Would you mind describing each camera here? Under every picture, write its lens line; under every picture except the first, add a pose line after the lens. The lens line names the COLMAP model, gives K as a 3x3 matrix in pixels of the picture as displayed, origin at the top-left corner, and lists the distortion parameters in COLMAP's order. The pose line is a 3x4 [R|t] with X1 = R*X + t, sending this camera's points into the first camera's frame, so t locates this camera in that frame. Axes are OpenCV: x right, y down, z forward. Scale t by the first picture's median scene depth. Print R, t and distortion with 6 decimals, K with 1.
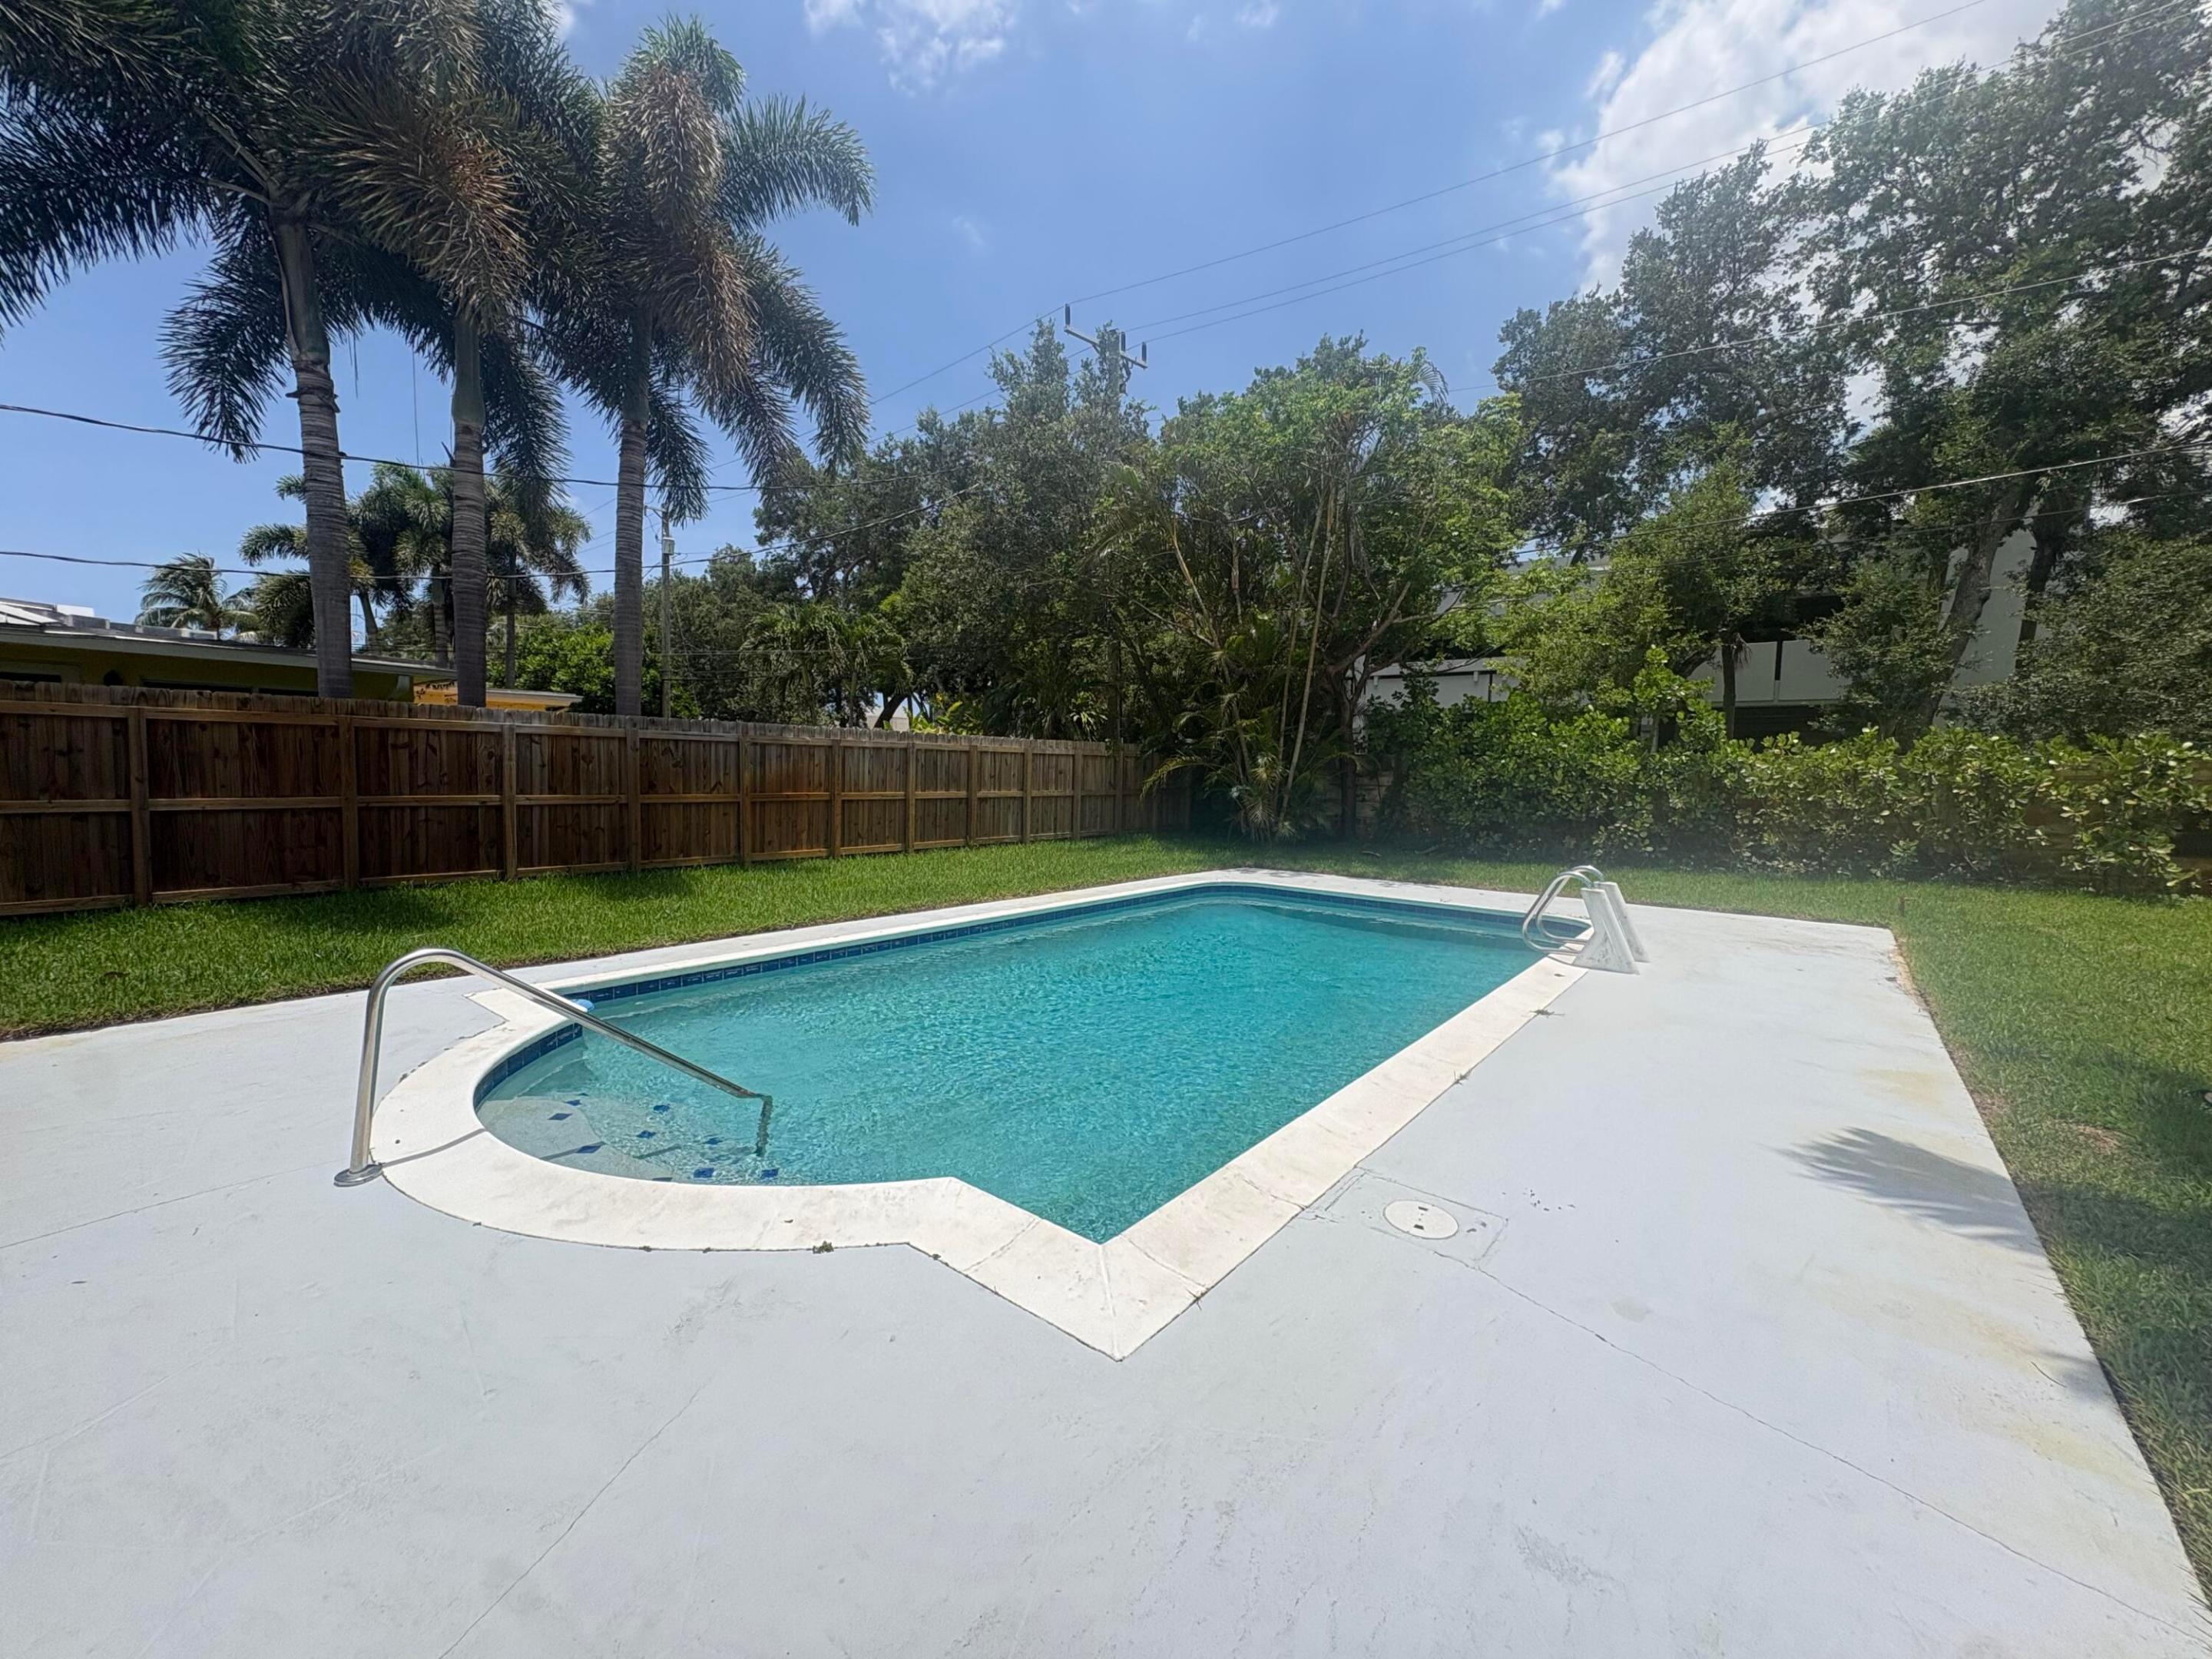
lens RADIAL K [[897.2, 0, 1106.0], [0, 897.2, 829.5], [0, 0, 1]] dist [0.000073, -0.000044]
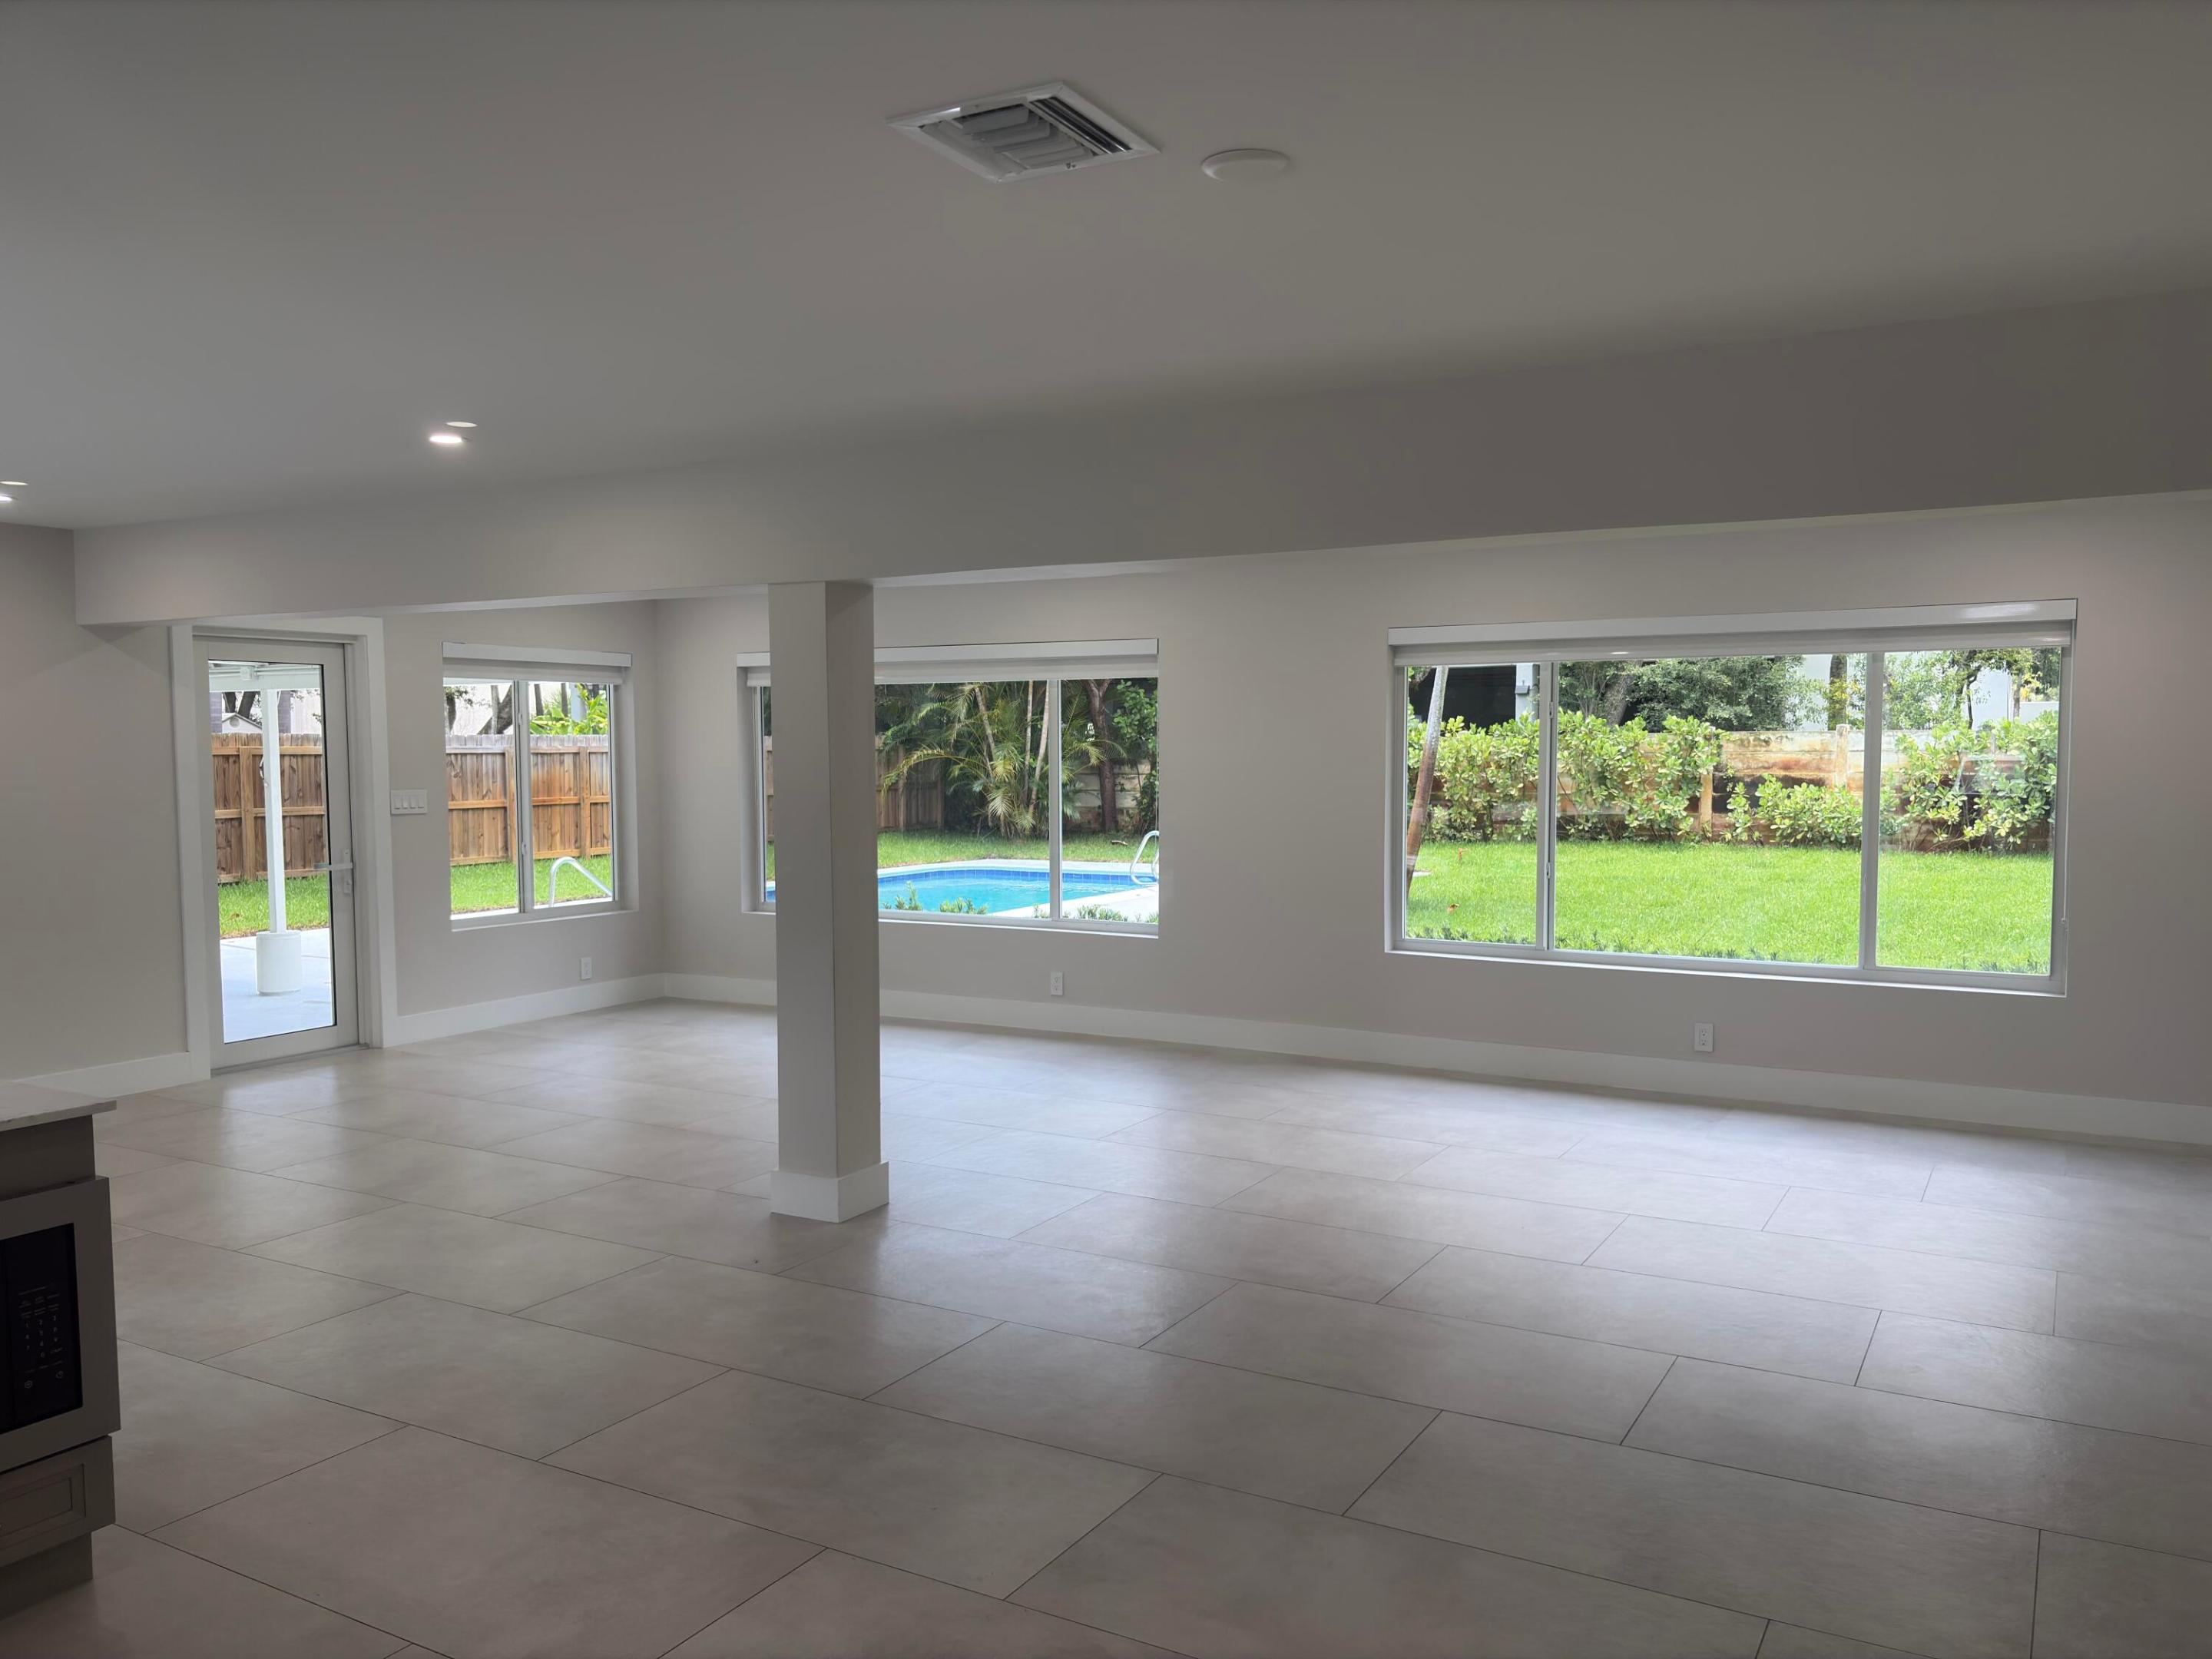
lens RADIAL K [[1666.5, 0, 1130.3], [0, 1666.5, 836.7], [0, 0, 1]] dist [0.020486, -0.014446]
pose [[0.985955, -0.032460, 0.163828, 0.007298], [0.034245, 0.999381, -0.008078, 0.042903], [-0.163464, 0.013575, 0.986456, -1.012952]]
